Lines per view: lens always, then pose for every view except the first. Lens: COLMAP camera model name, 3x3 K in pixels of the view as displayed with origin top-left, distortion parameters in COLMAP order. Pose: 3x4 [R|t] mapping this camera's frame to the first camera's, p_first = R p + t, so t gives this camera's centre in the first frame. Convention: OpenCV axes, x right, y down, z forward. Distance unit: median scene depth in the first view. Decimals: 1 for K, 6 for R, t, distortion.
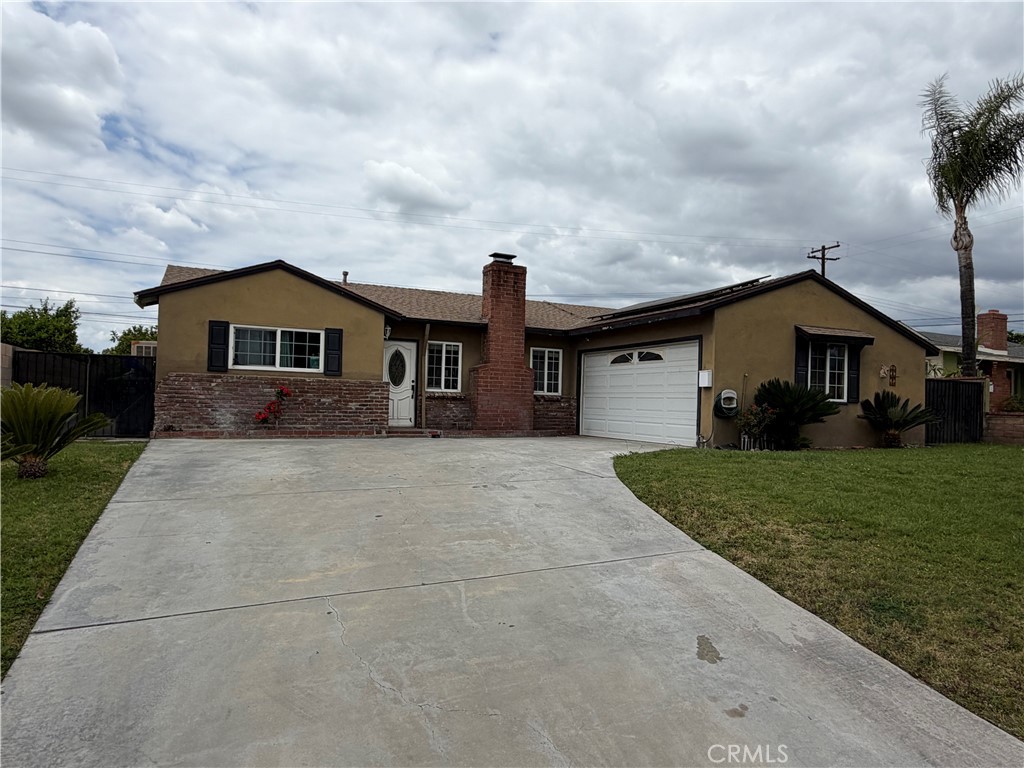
lens RADIAL K [[674.9, 0, 516.2], [0, 674.9, 389.3], [0, 0, 1]] dist [0.008285, 0.000794]
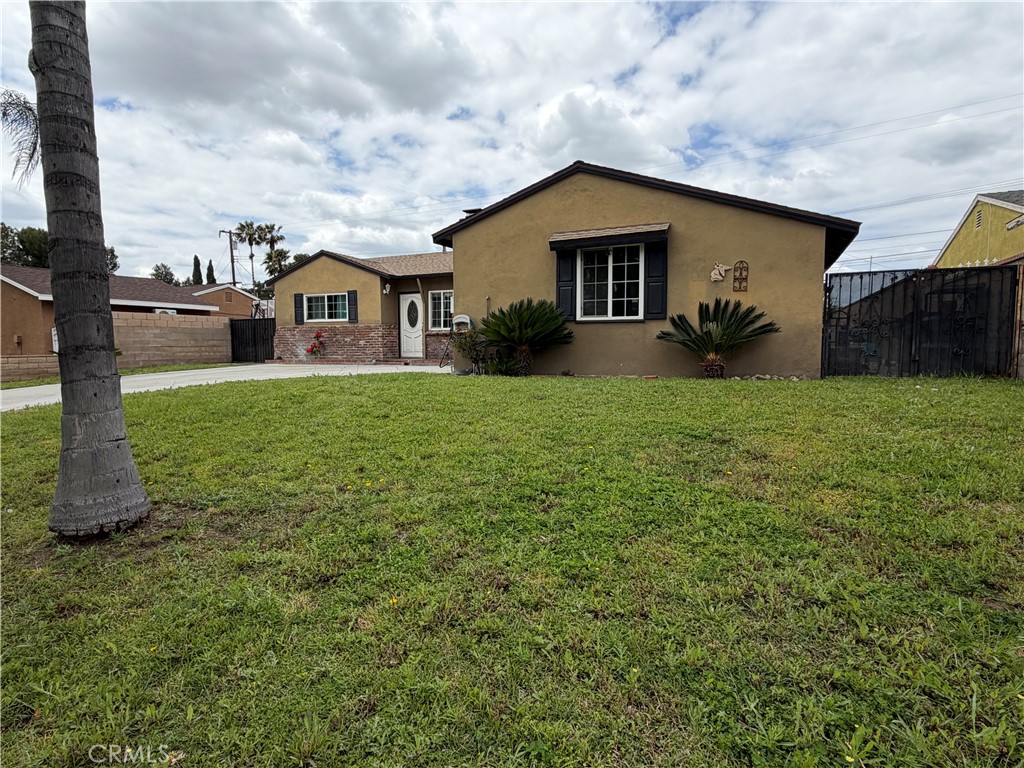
lens RADIAL K [[565.8, 0, 515.0], [0, 565.8, 373.4], [0, 0, 1]] dist [-0.000852, 0.006395]
pose [[0.647261, 0.011817, -0.762177, 0.876111], [0.038037, 0.998134, 0.047777, 0.043871], [0.761319, -0.059915, 0.645603, 0.456150]]
